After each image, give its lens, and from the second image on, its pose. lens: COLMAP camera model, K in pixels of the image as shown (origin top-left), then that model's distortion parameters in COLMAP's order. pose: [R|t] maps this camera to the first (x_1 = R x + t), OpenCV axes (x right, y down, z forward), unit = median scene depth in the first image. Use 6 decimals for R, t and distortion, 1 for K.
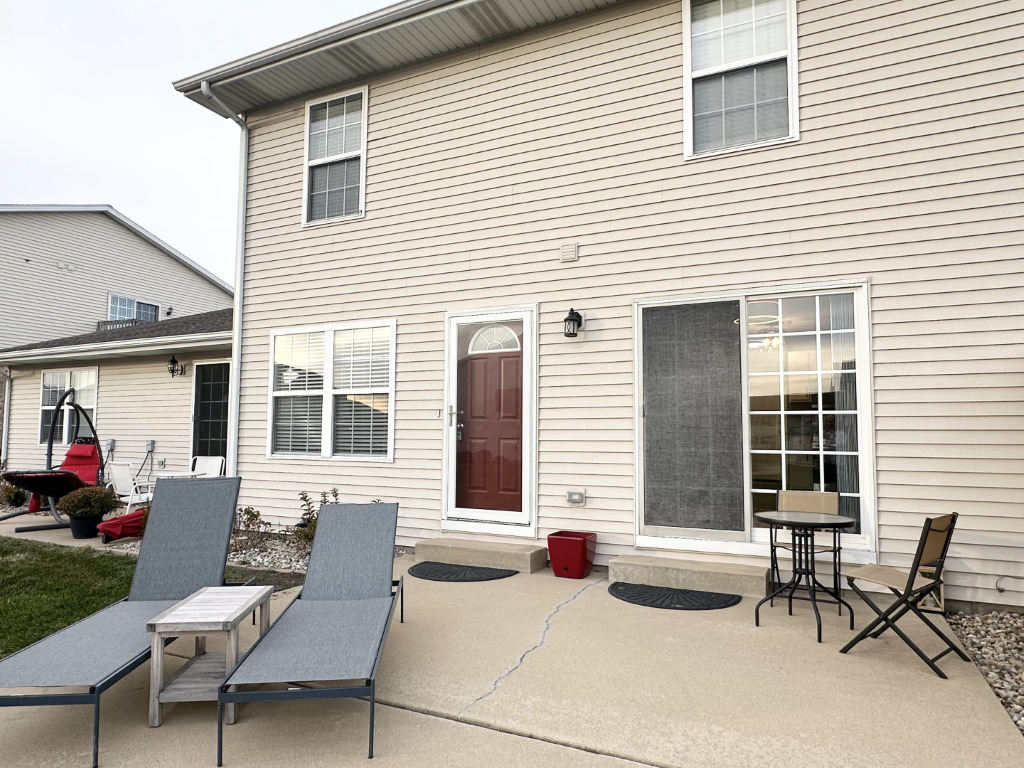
lens RADIAL K [[631.7, 0, 511.3], [0, 631.7, 390.8], [0, 0, 1]] dist [-0.002373, -0.000483]
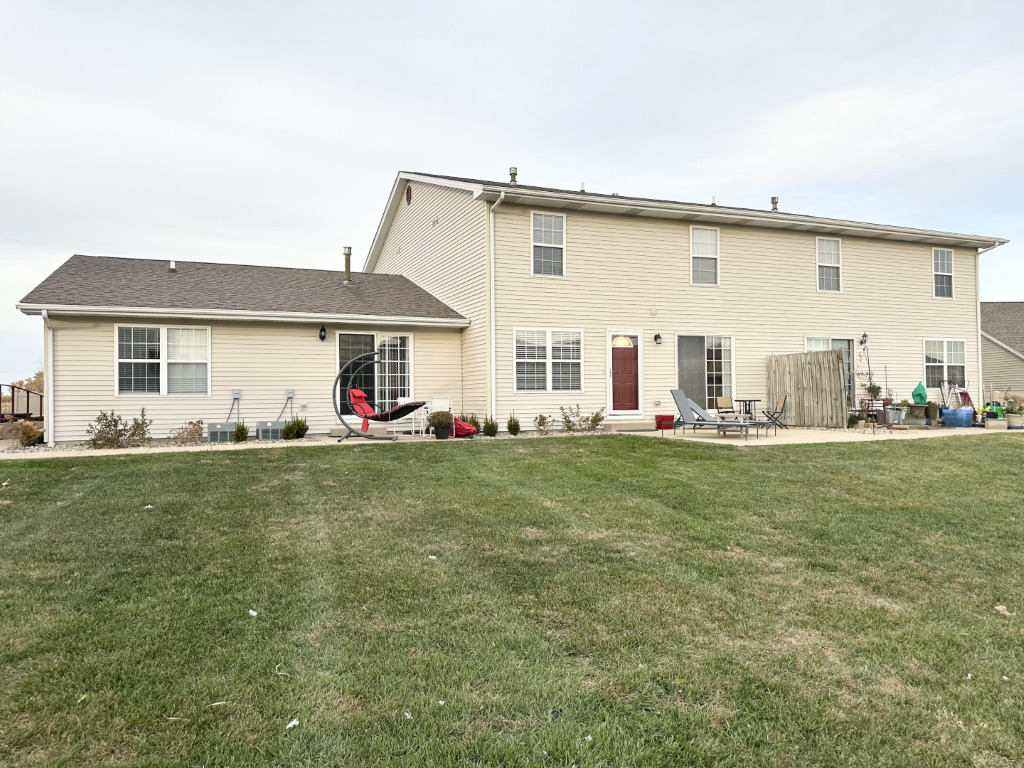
lens RADIAL K [[702.8, 0, 509.9], [0, 702.8, 389.6], [0, 0, 1]] dist [0.093083, -0.120974]
pose [[0.673552, -0.004699, 0.739125, -2.197666], [-0.034734, 0.998674, 0.038001, 0.014755], [-0.738323, -0.051268, 0.672496, -0.489737]]
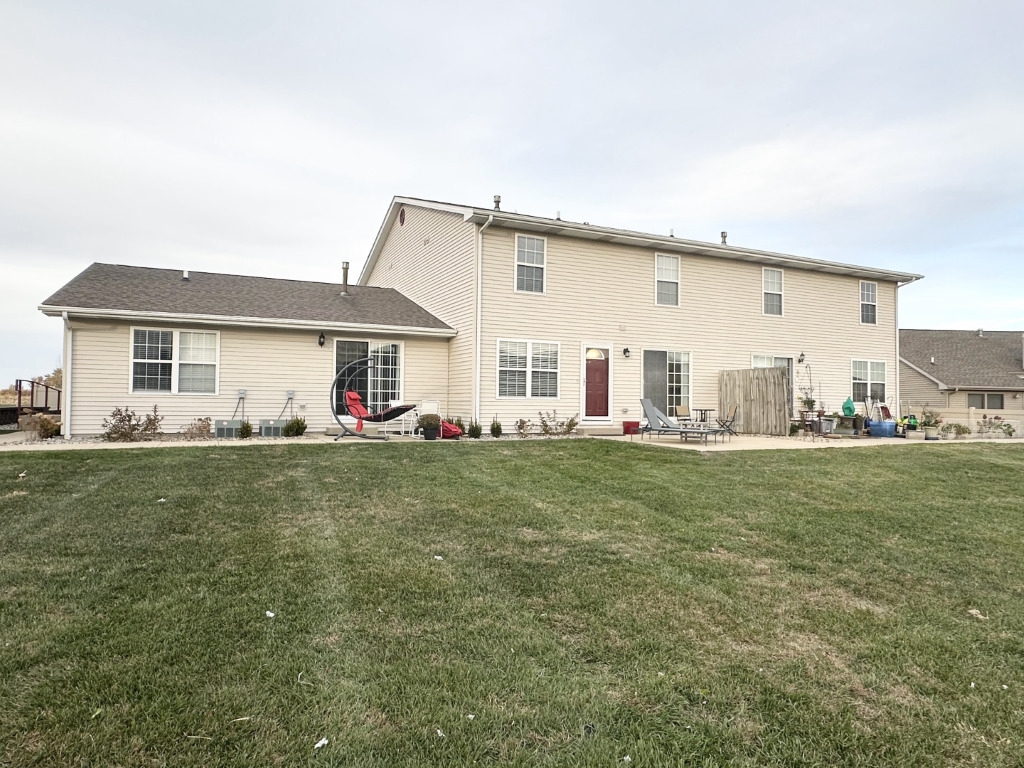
lens RADIAL K [[631.7, 0, 511.3], [0, 631.7, 390.8], [0, 0, 1]] dist [-0.002373, -0.000483]
pose [[0.642254, 0.015782, 0.766329, -2.185915], [-0.059326, 0.997812, 0.029171, 0.015898], [-0.764192, -0.064199, 0.641786, -0.440660]]
